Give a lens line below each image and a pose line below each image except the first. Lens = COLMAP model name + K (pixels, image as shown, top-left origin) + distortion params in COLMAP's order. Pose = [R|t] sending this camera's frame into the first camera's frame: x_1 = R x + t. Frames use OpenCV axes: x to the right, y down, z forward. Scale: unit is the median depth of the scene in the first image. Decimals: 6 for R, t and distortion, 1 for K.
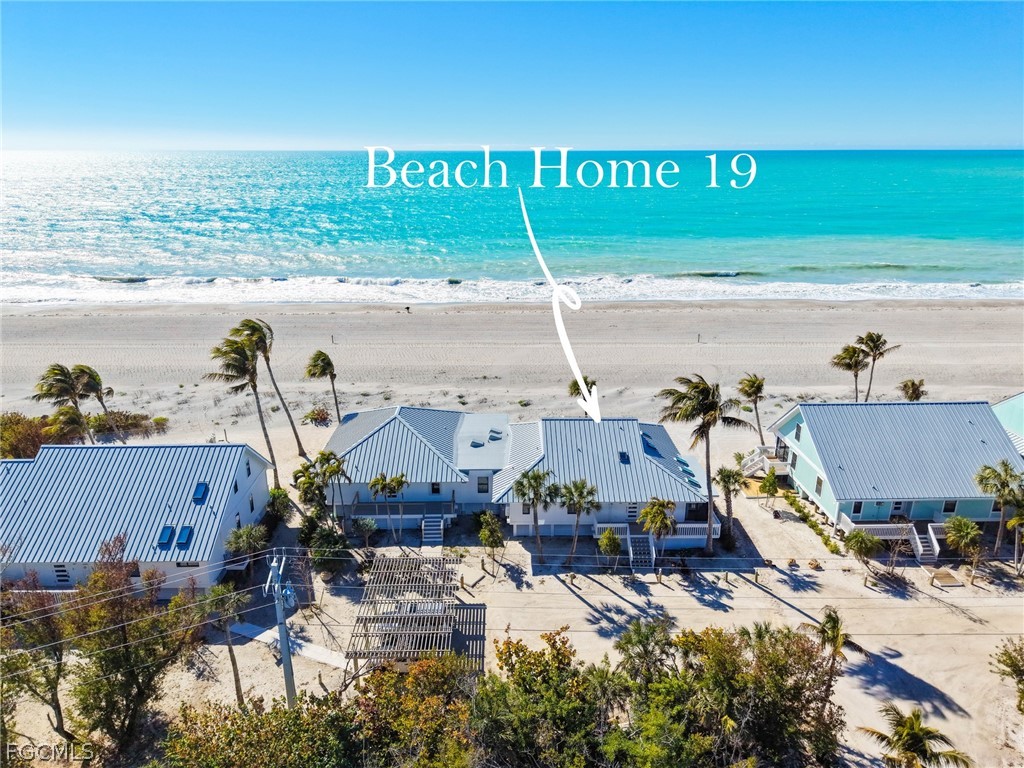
lens RADIAL K [[714.5, 0, 522.7], [0, 714.5, 383.7], [0, 0, 1]] dist [0.033315, -0.050261]
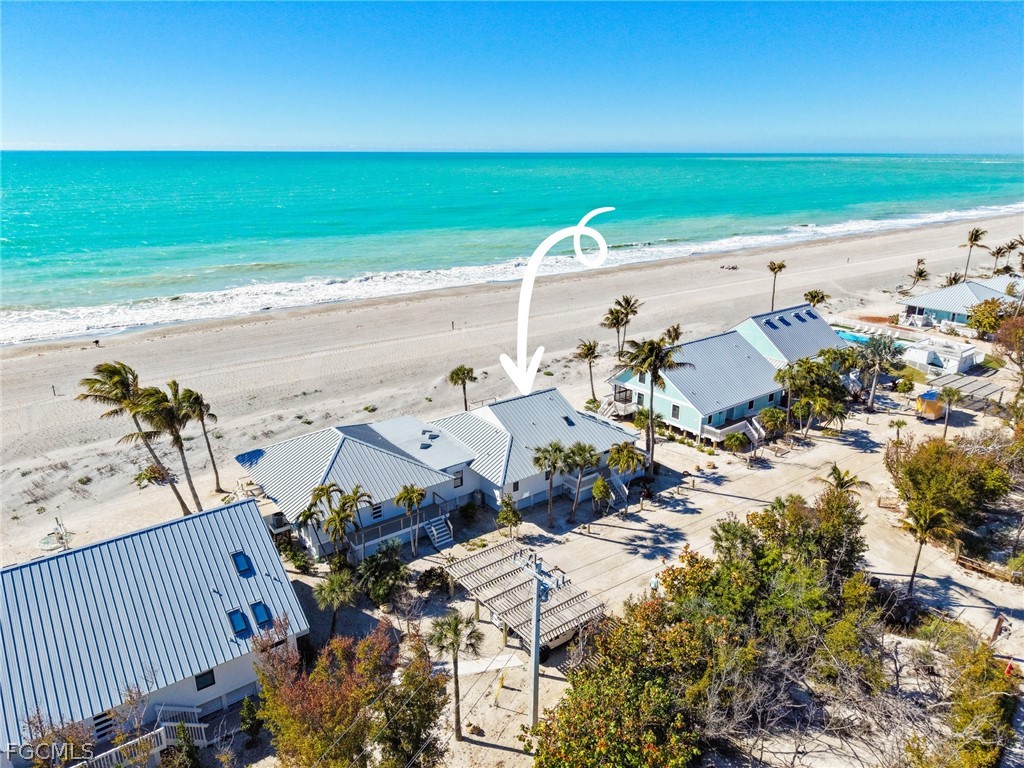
lens RADIAL K [[714.5, 0, 522.7], [0, 714.5, 383.7], [0, 0, 1]] dist [0.033315, -0.050261]
pose [[0.788145, -0.184402, 0.587217, -0.591243], [0.184918, 0.980930, 0.059848, -0.039094], [-0.587055, 0.061418, 0.807214, 0.115180]]
